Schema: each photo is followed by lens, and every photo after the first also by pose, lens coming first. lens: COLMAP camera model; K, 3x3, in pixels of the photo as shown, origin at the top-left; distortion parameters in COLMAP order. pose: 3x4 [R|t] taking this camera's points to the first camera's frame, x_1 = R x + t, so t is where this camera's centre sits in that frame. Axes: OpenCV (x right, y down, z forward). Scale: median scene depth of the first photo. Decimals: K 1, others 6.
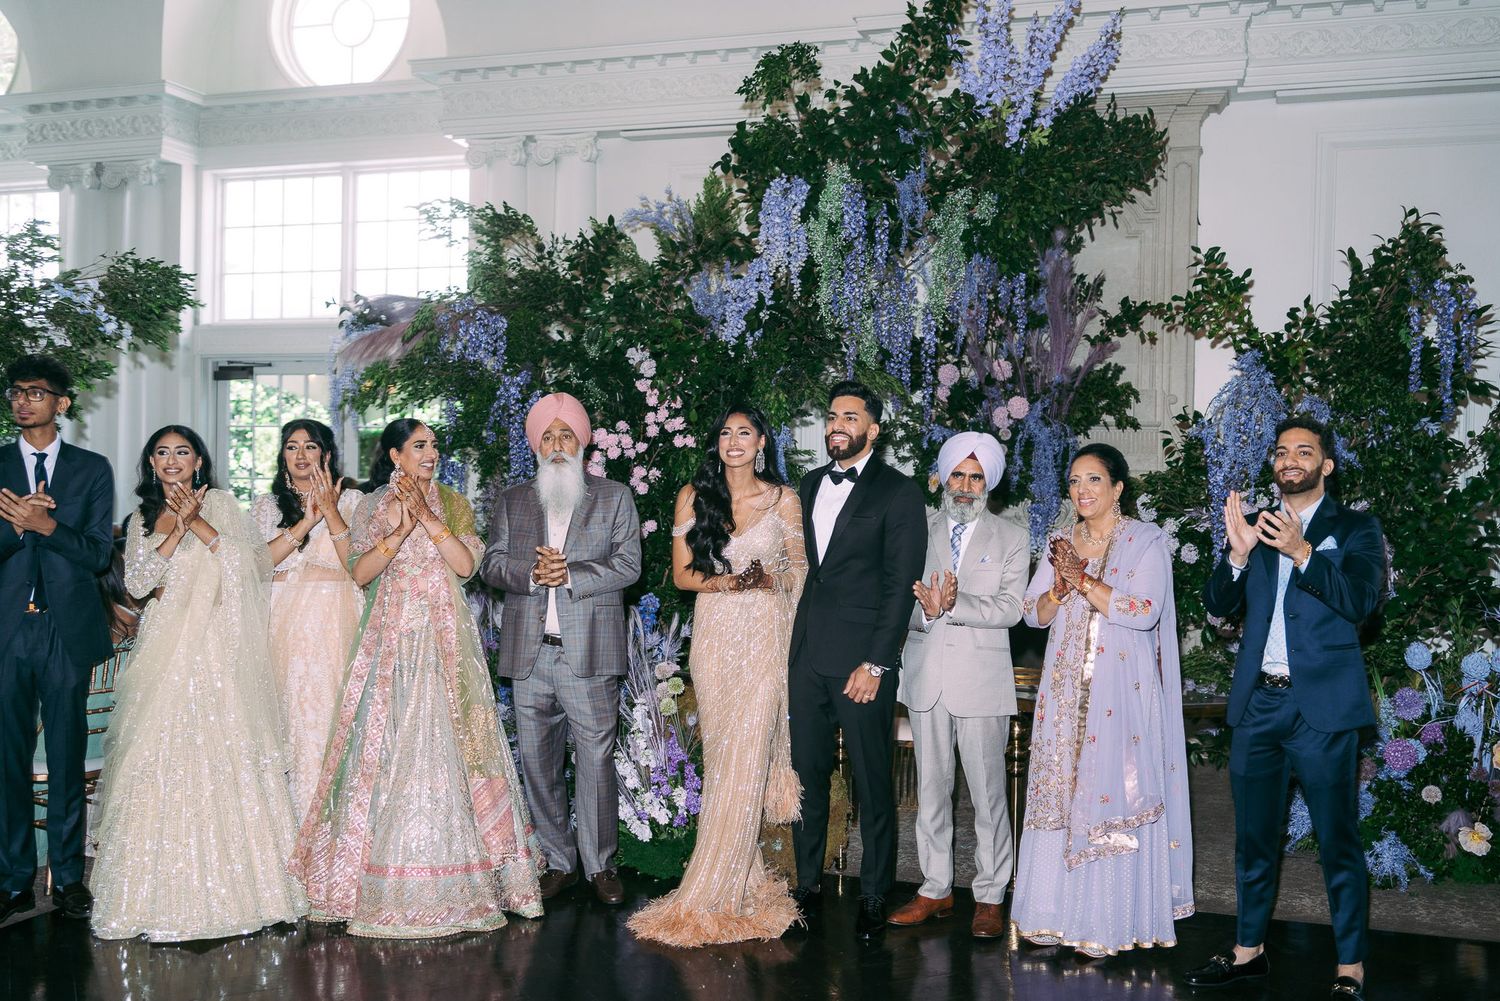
lens RADIAL K [[1539.4, 0, 750.0], [0, 1539.4, 500.5], [0, 0, 1]] dist [0.009734, -0.020562]
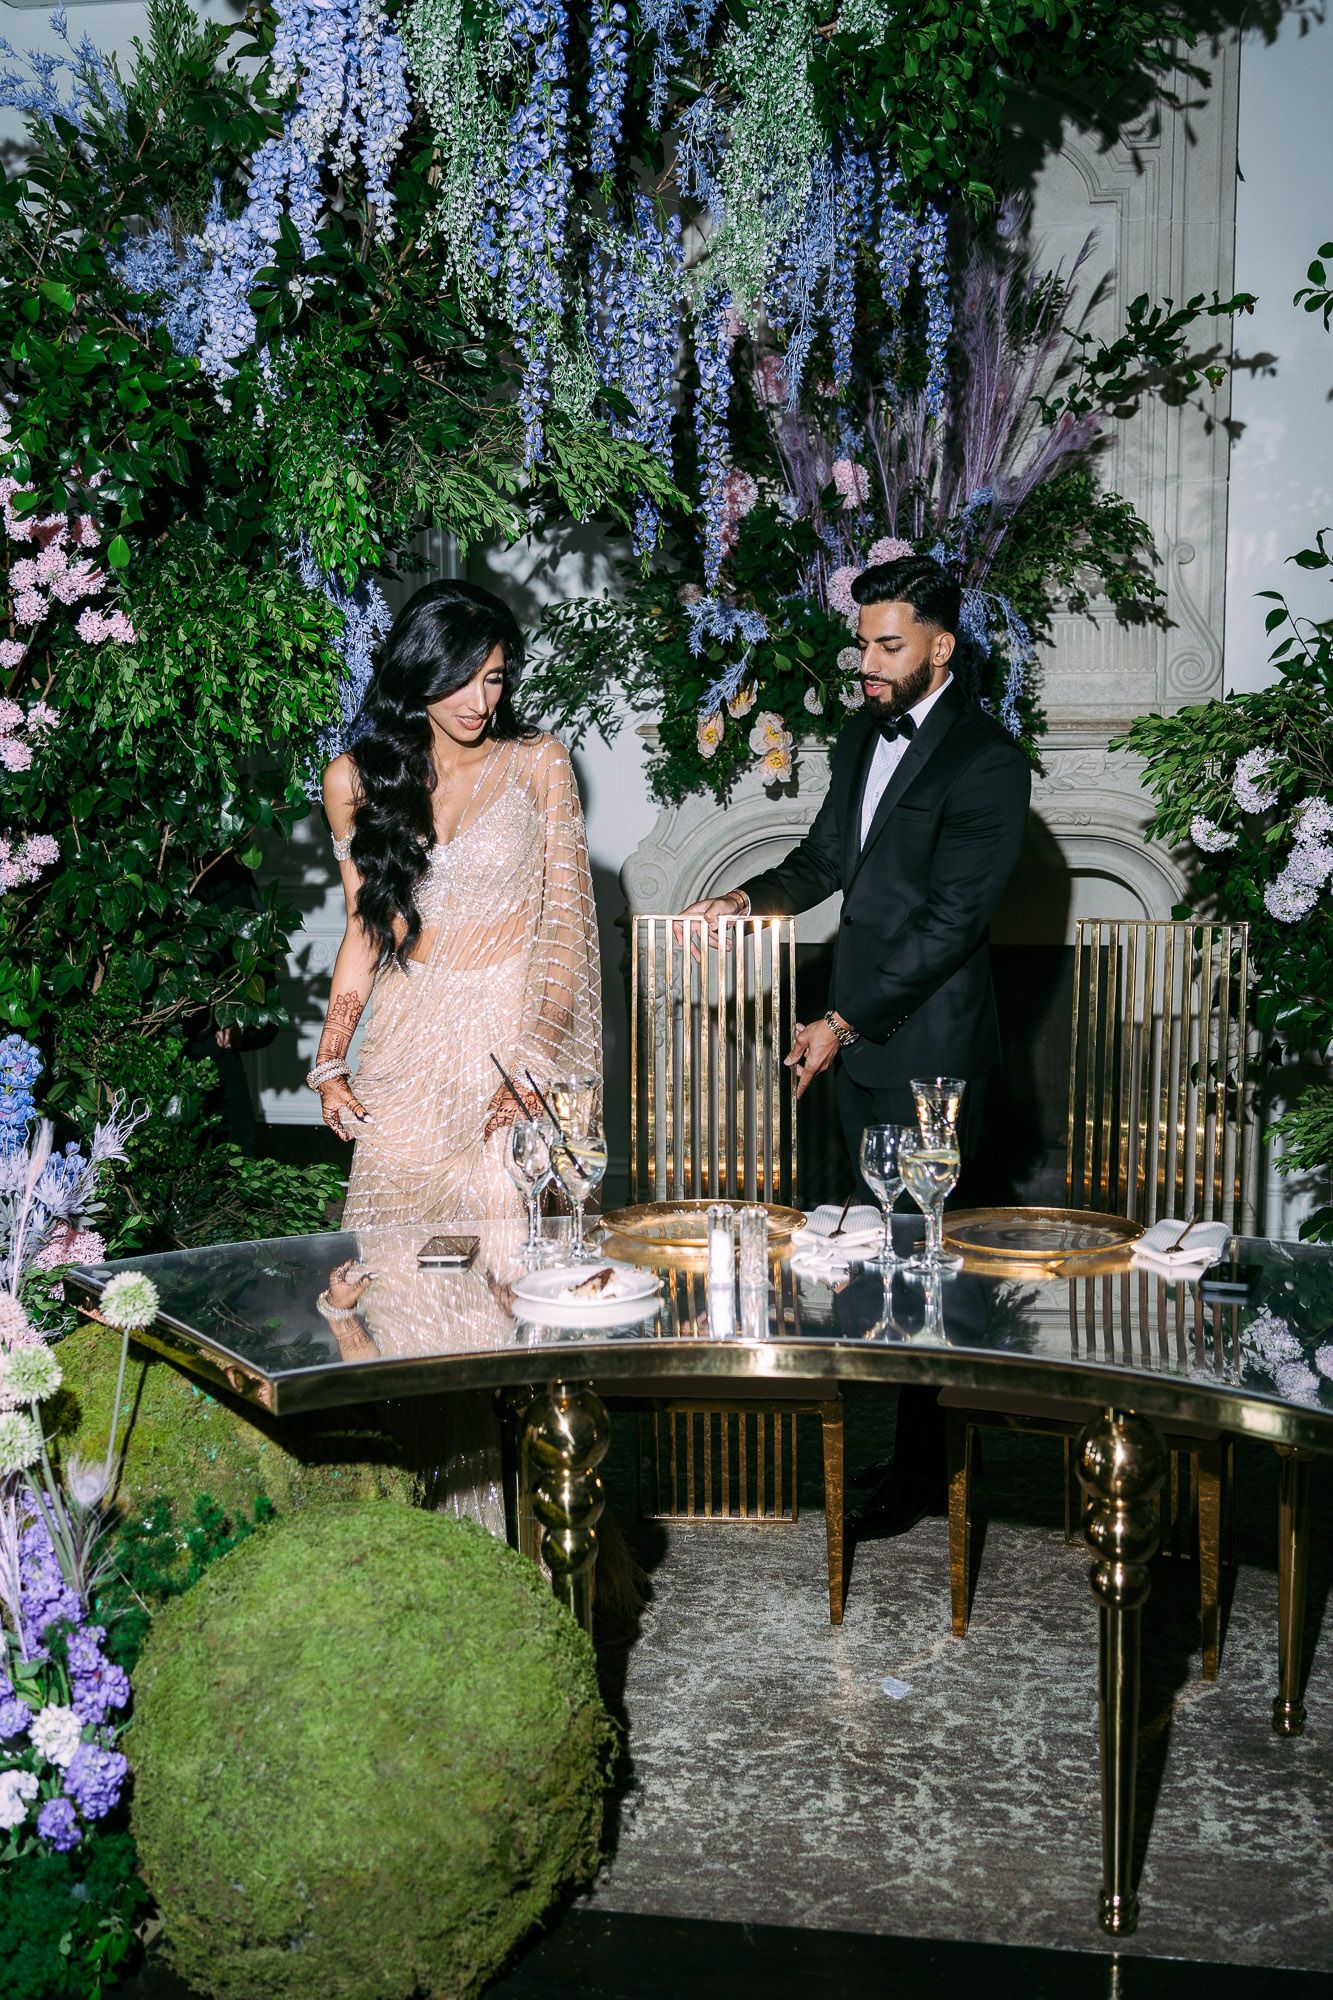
lens RADIAL K [[2052.6, 0, 666.5], [0, 2052.6, 1000.0], [0, 0, 1]] dist [0.009734, -0.020562]
pose [[0.987622, -0.040515, 0.151528, 0.014014], [0.025891, 0.994921, 0.097269, 0.007776], [-0.154700, -0.092142, 0.983655, 0.455851]]
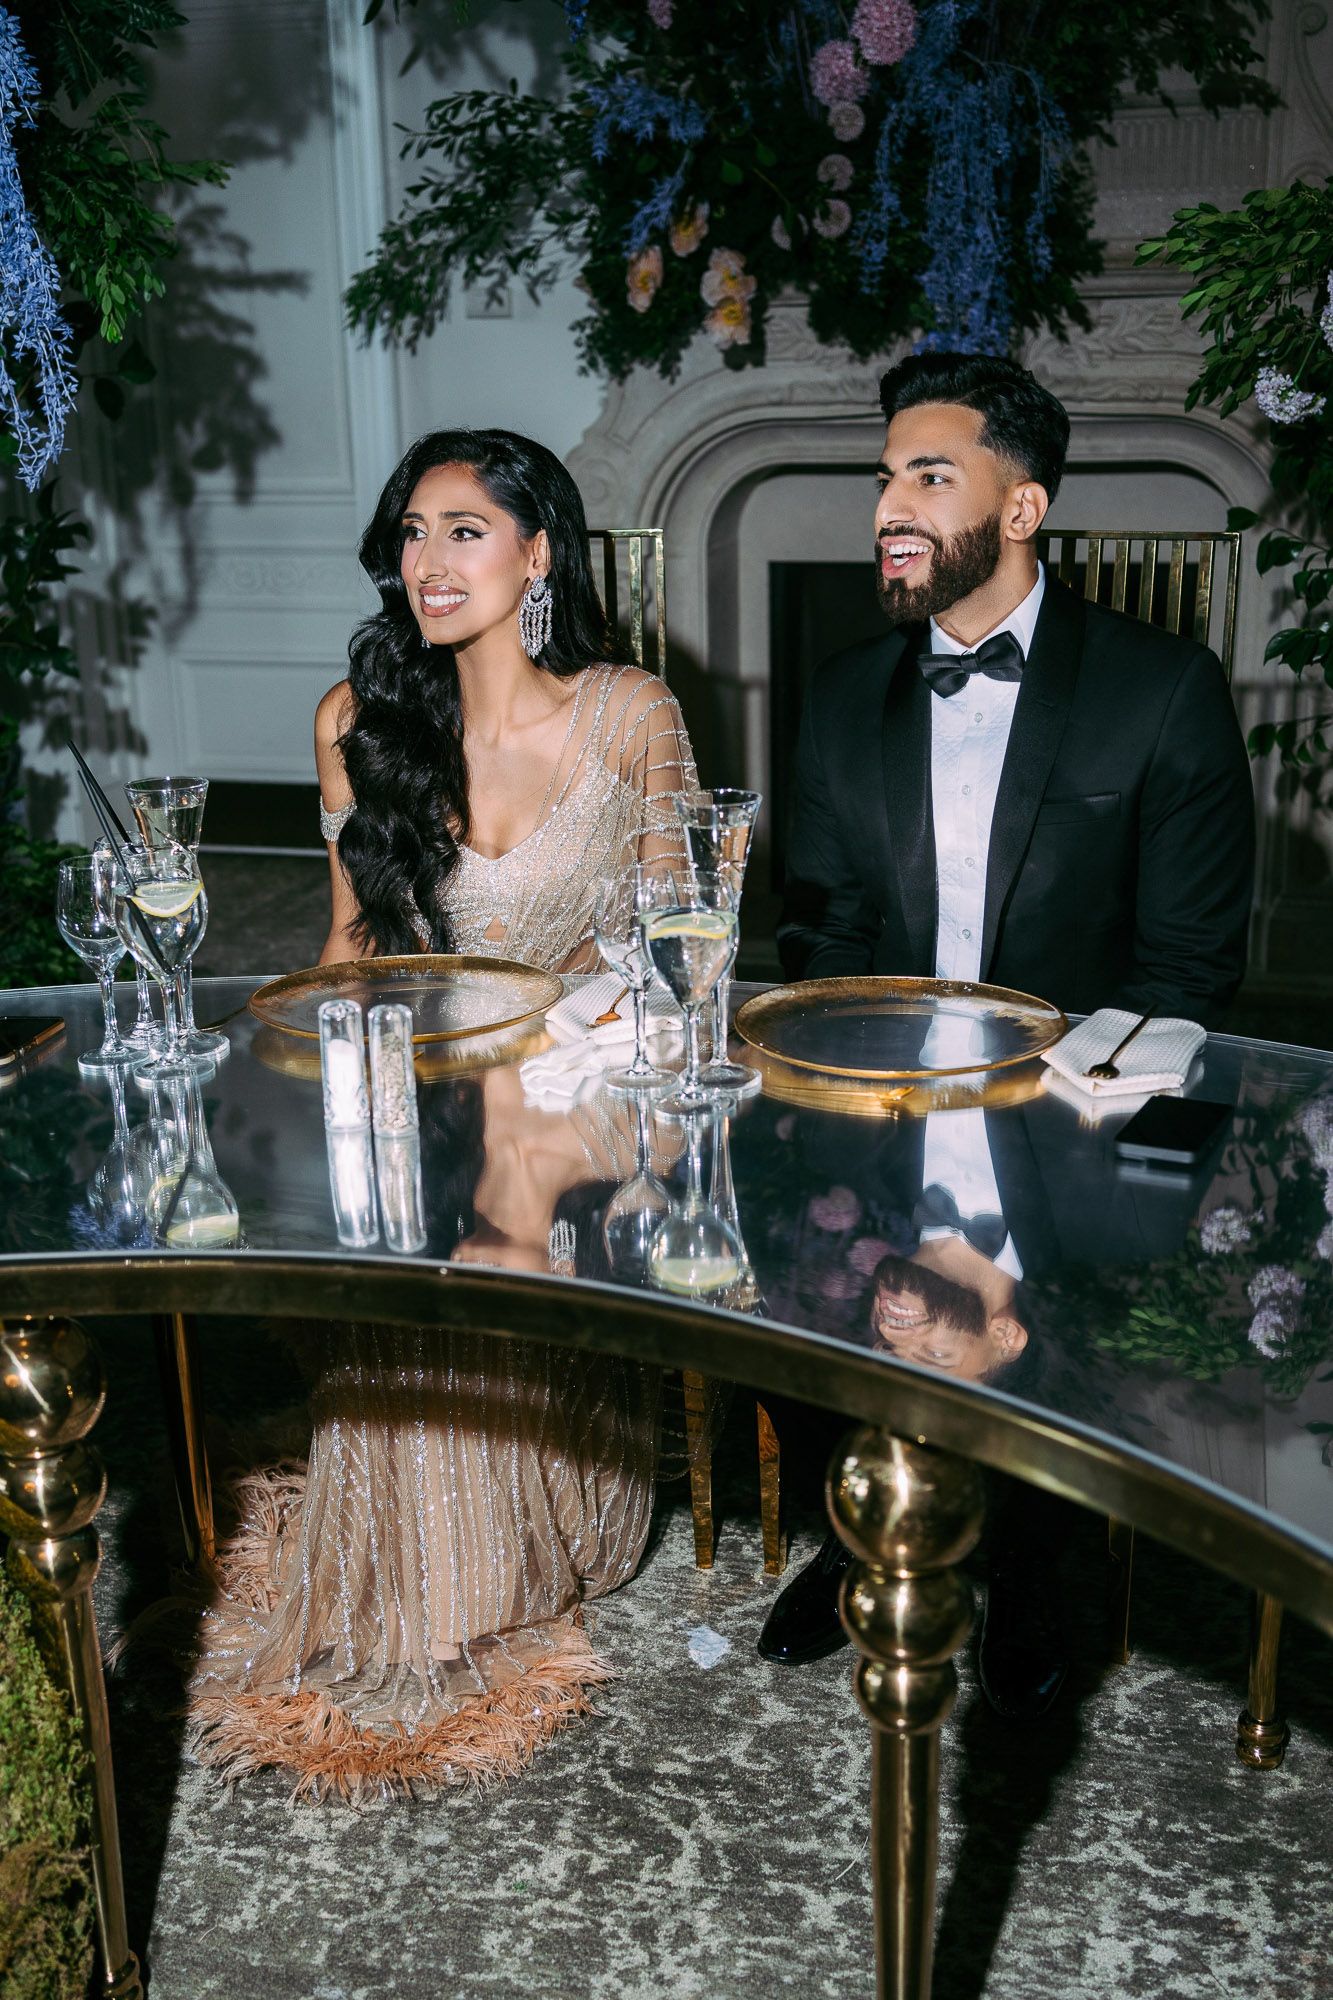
lens RADIAL K [[2052.6, 0, 666.5], [0, 2052.6, 1000.0], [0, 0, 1]] dist [0.009734, -0.020562]
pose [[0.996575, -0.054428, 0.062249, 0.100549], [0.035283, 0.960746, 0.275176, 0.018738], [-0.074783, -0.272037, 0.959377, 0.593389]]
